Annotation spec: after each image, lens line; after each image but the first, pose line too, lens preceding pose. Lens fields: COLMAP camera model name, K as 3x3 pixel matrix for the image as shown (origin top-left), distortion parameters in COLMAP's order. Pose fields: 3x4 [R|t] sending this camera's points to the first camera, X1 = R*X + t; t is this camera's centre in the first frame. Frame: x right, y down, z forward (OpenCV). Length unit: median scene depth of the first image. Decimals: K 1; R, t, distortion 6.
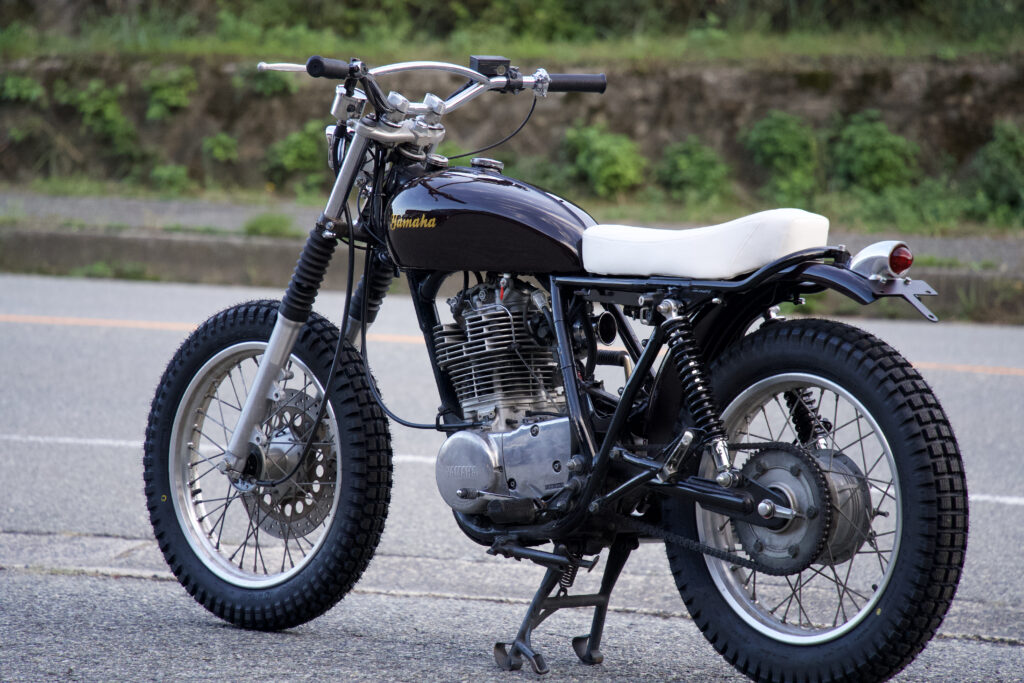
lens RADIAL K [[5867.2, 0, 512.0], [0, 5867.2, 340.3], [0, 0, 1]] dist [0.326308, 0.000000]
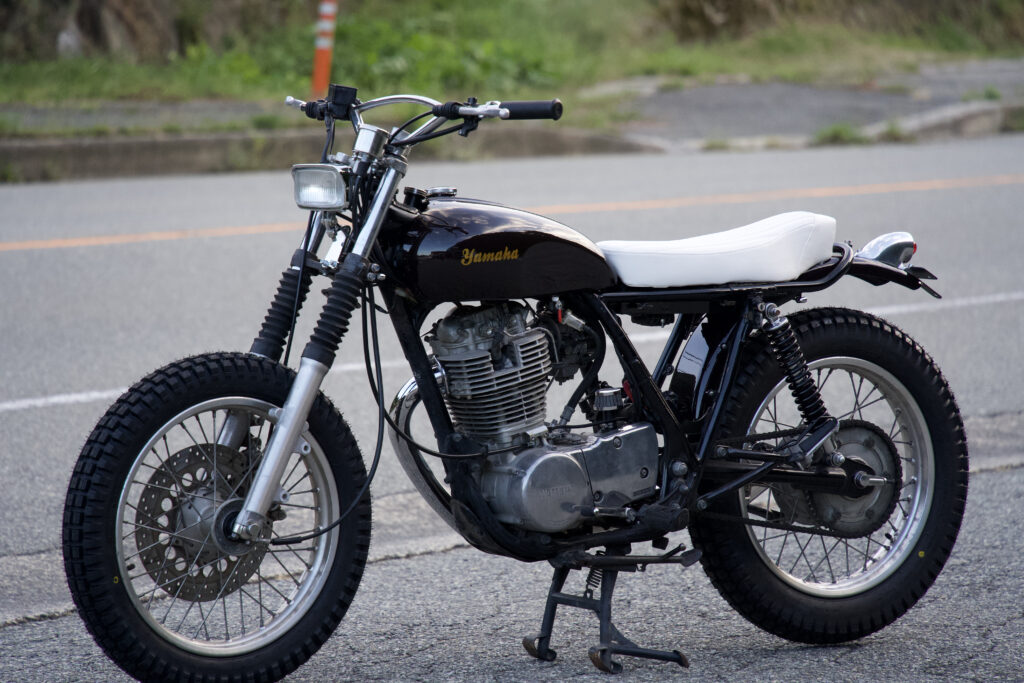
lens RADIAL K [[5867.2, 0, 511.8], [0, 5867.2, 342.9], [0, 0, 1]] dist [0.326308, 0.000000]
pose [[0.214808, -0.092145, 0.972300, -1.015179], [0.056913, 0.995029, 0.081725, -0.088837], [-0.974997, 0.037781, 0.218984, 0.785538]]
